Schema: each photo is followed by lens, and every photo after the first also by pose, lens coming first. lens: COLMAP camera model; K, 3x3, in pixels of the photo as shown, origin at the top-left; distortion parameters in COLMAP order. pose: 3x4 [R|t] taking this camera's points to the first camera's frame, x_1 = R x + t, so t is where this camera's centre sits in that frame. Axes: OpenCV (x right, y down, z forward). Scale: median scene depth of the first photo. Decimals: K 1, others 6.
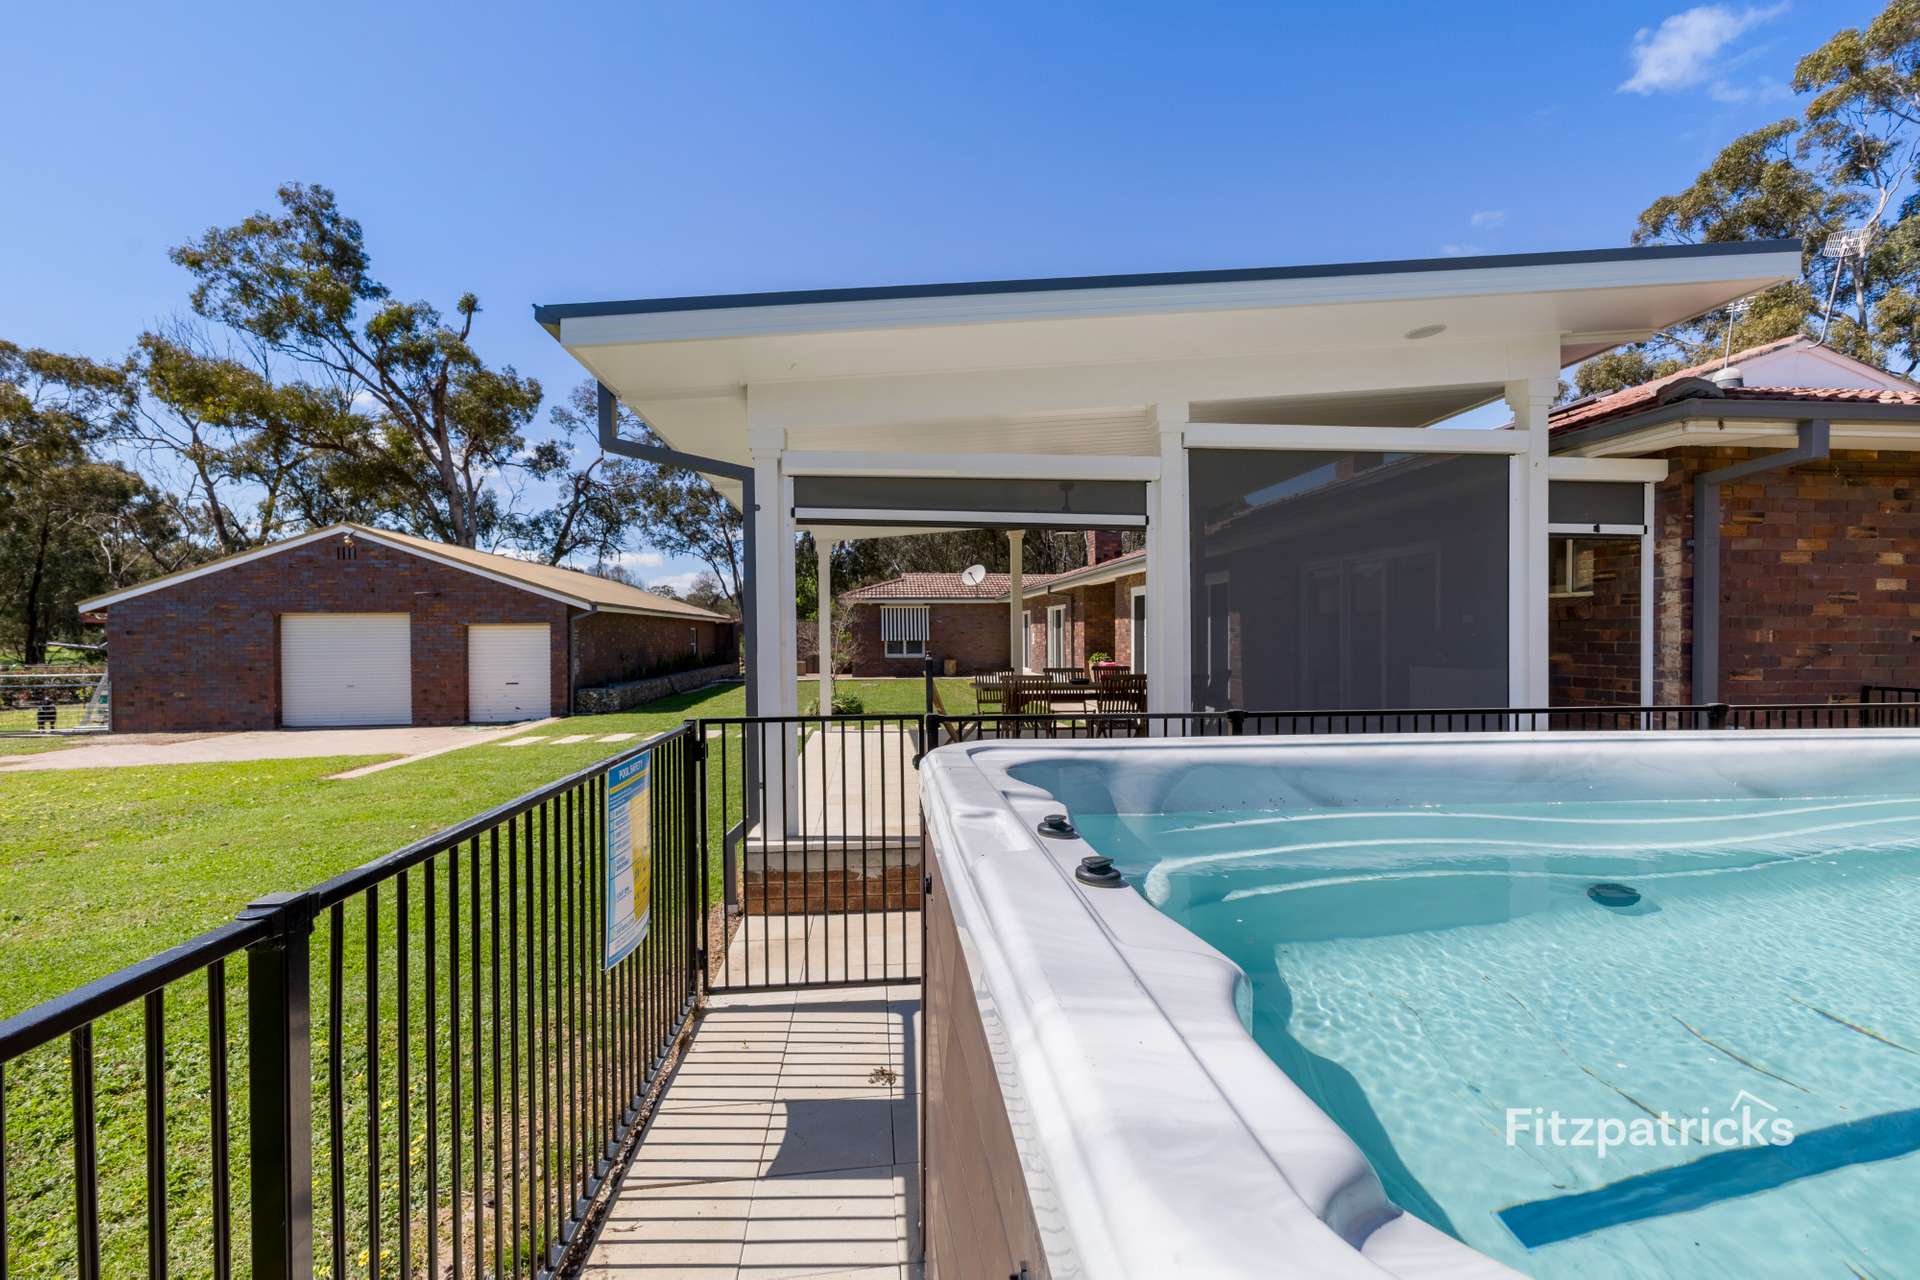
lens RADIAL K [[848.2, 0, 954.5], [0, 848.2, 636.1], [0, 0, 1]] dist [0.007659, -0.000107]
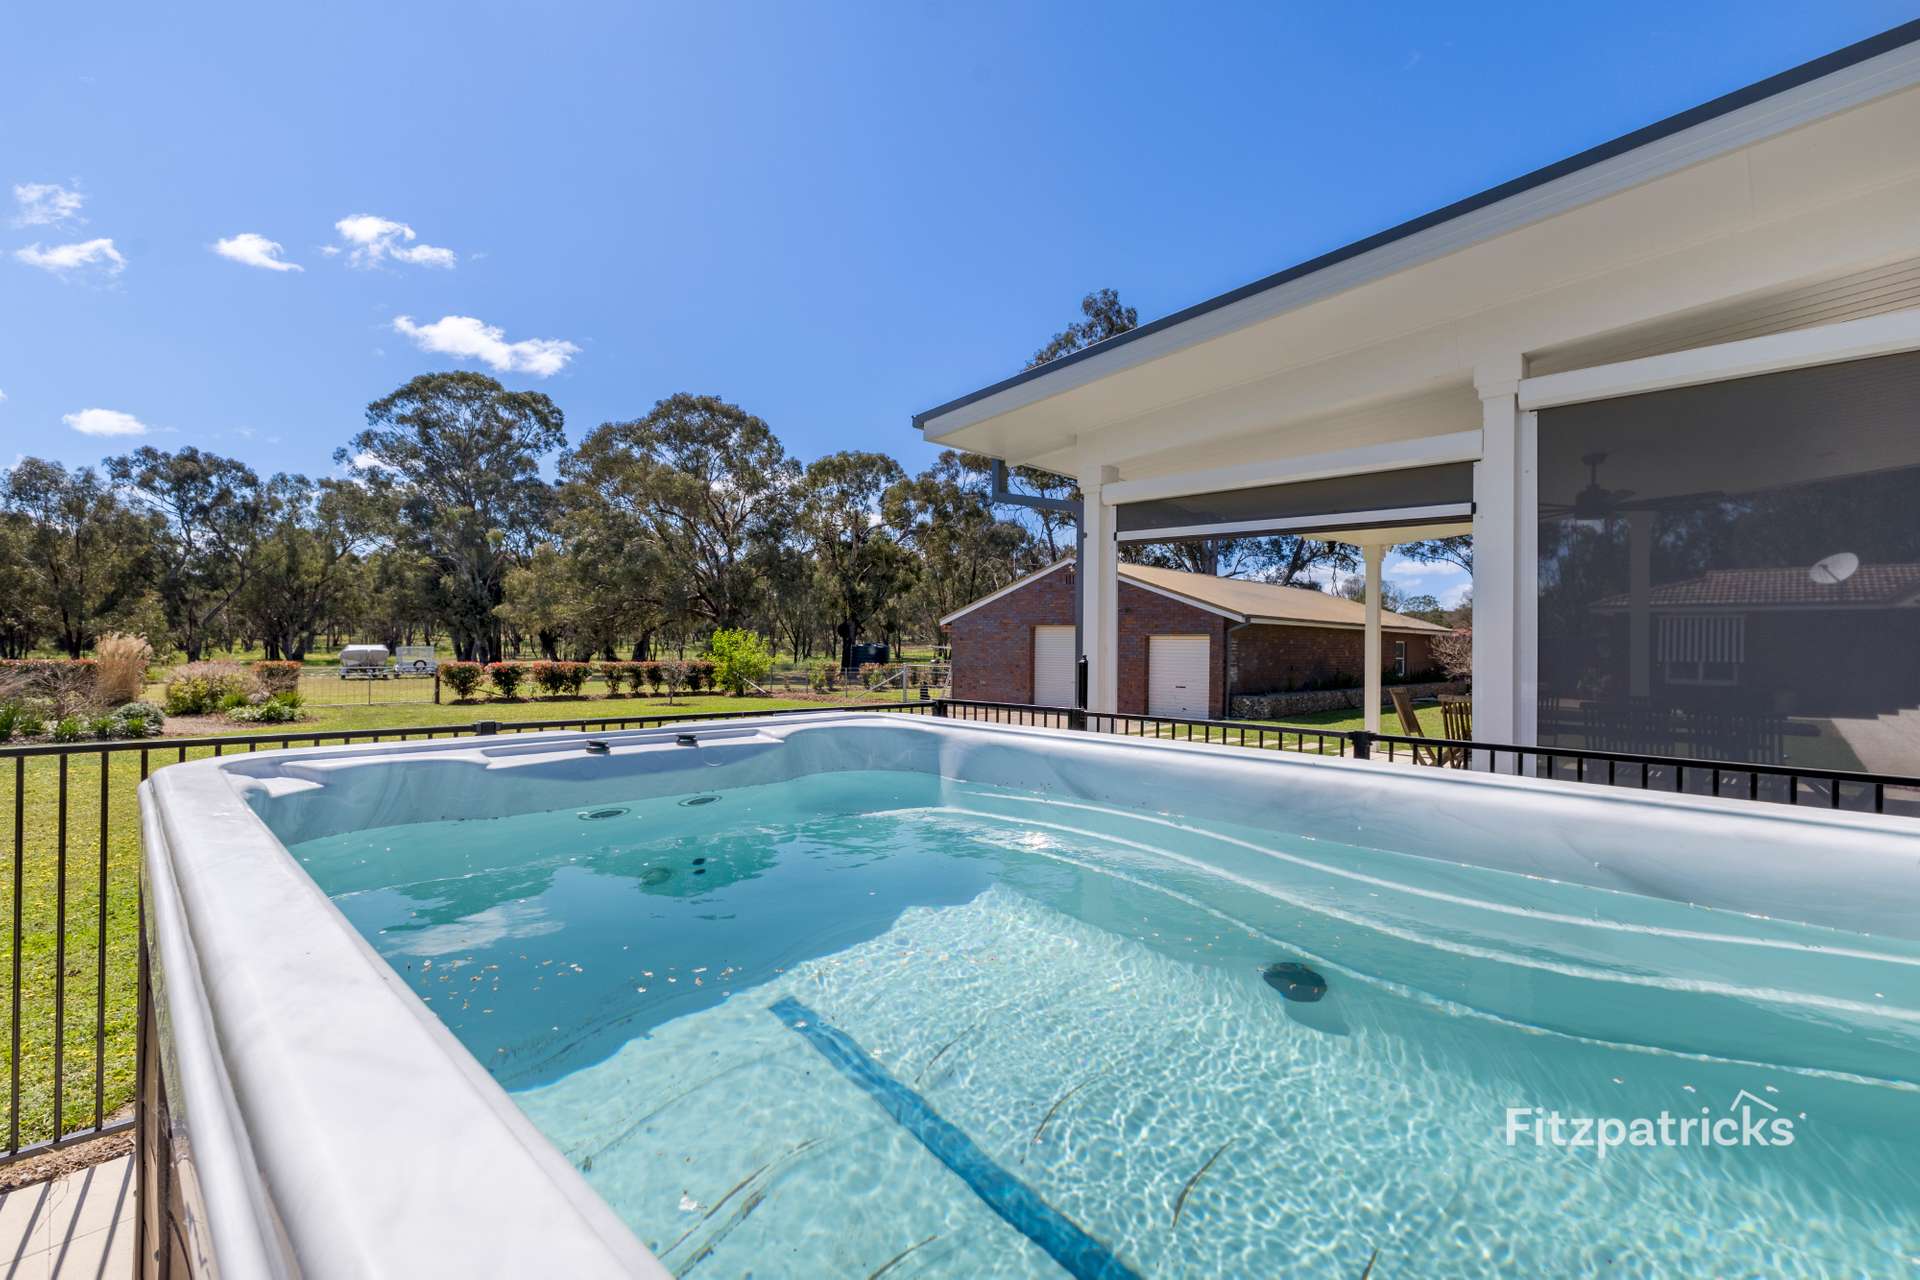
lens RADIAL K [[848.2, 0, 949.3], [0, 848.2, 638.9], [0, 0, 1]] dist [0.007659, -0.000107]
pose [[0.646662, 0.009854, -0.762713, 0.149538], [-0.018911, 0.999816, -0.003116, 0.000737], [0.762542, 0.016439, 0.646730, 0.022508]]
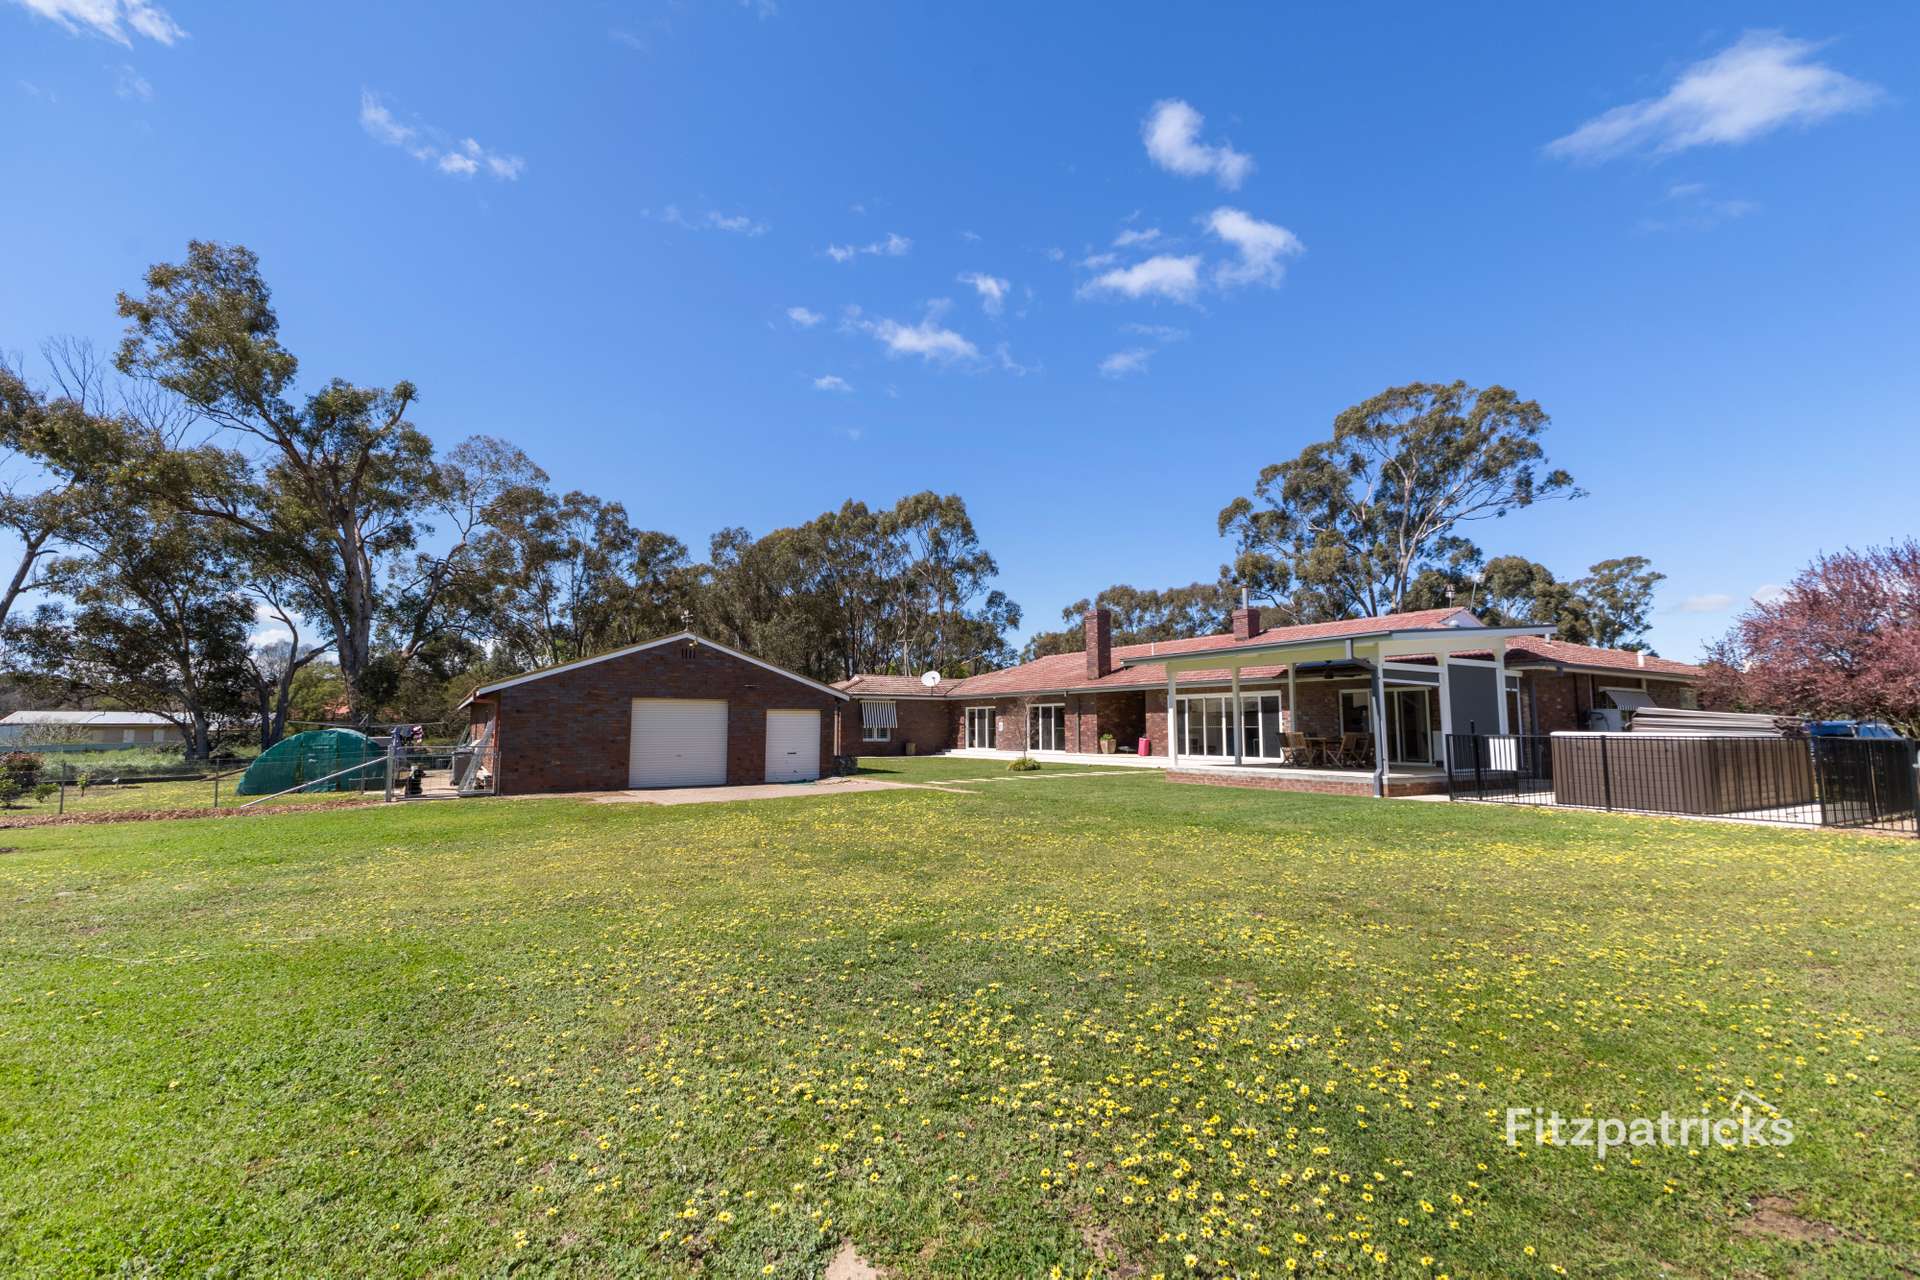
lens RADIAL K [[848.2, 0, 963.1], [0, 848.2, 622.8], [0, 0, 1]] dist [0.007659, -0.000107]
pose [[0.894466, 0.062847, 0.442697, -0.893153], [-0.006005, 0.991672, -0.128648, 0.021622], [-0.447096, 0.112413, 0.887394, -0.361696]]
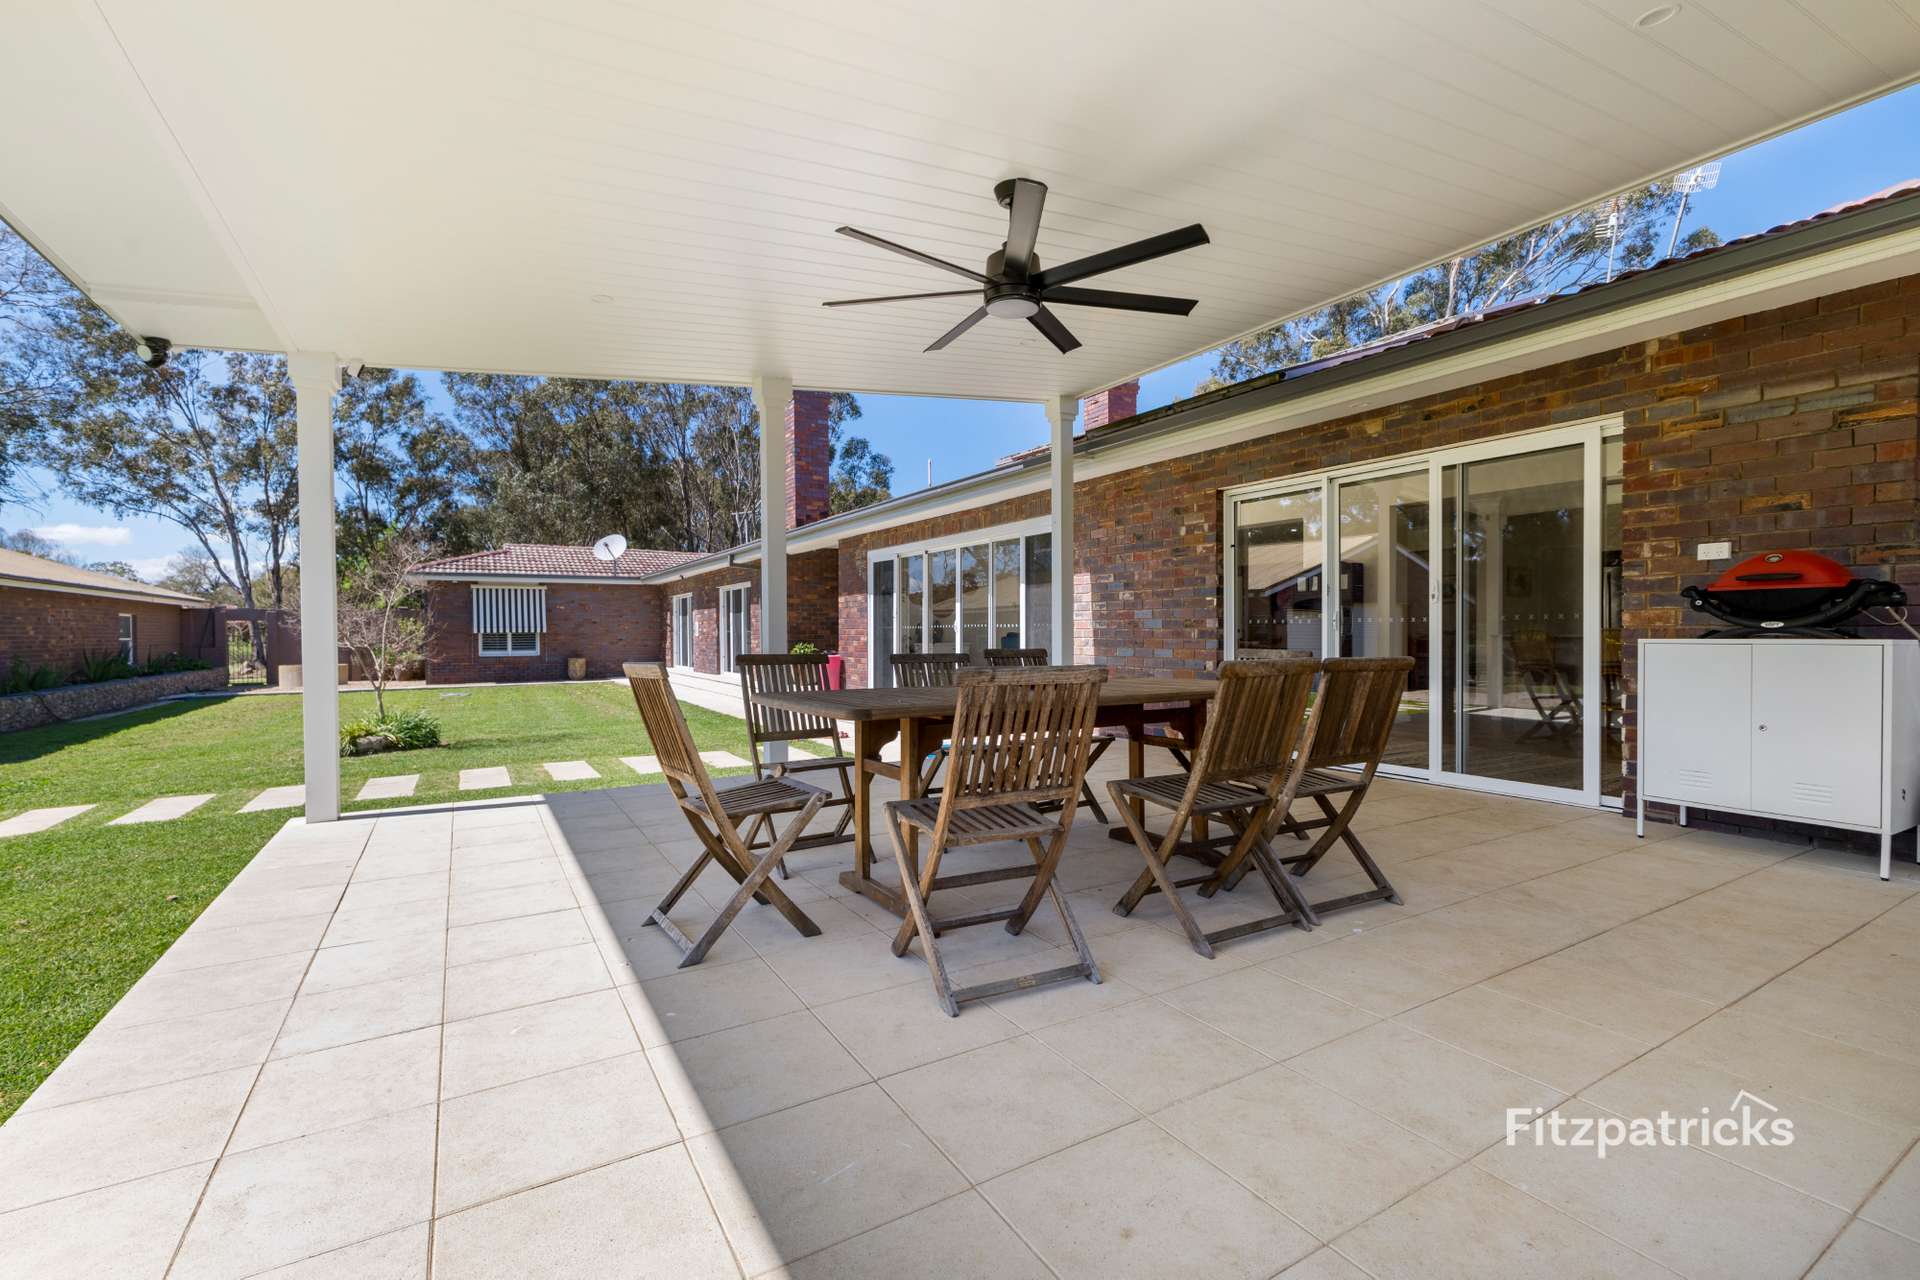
lens RADIAL K [[848.2, 0, 964.7], [0, 848.2, 644.1], [0, 0, 1]] dist [0.007659, -0.000107]
pose [[0.904685, -0.007071, 0.426022, -0.026219], [0.002921, 0.999942, 0.010394, 0.014448], [-0.426071, -0.008159, 0.904653, 0.279500]]
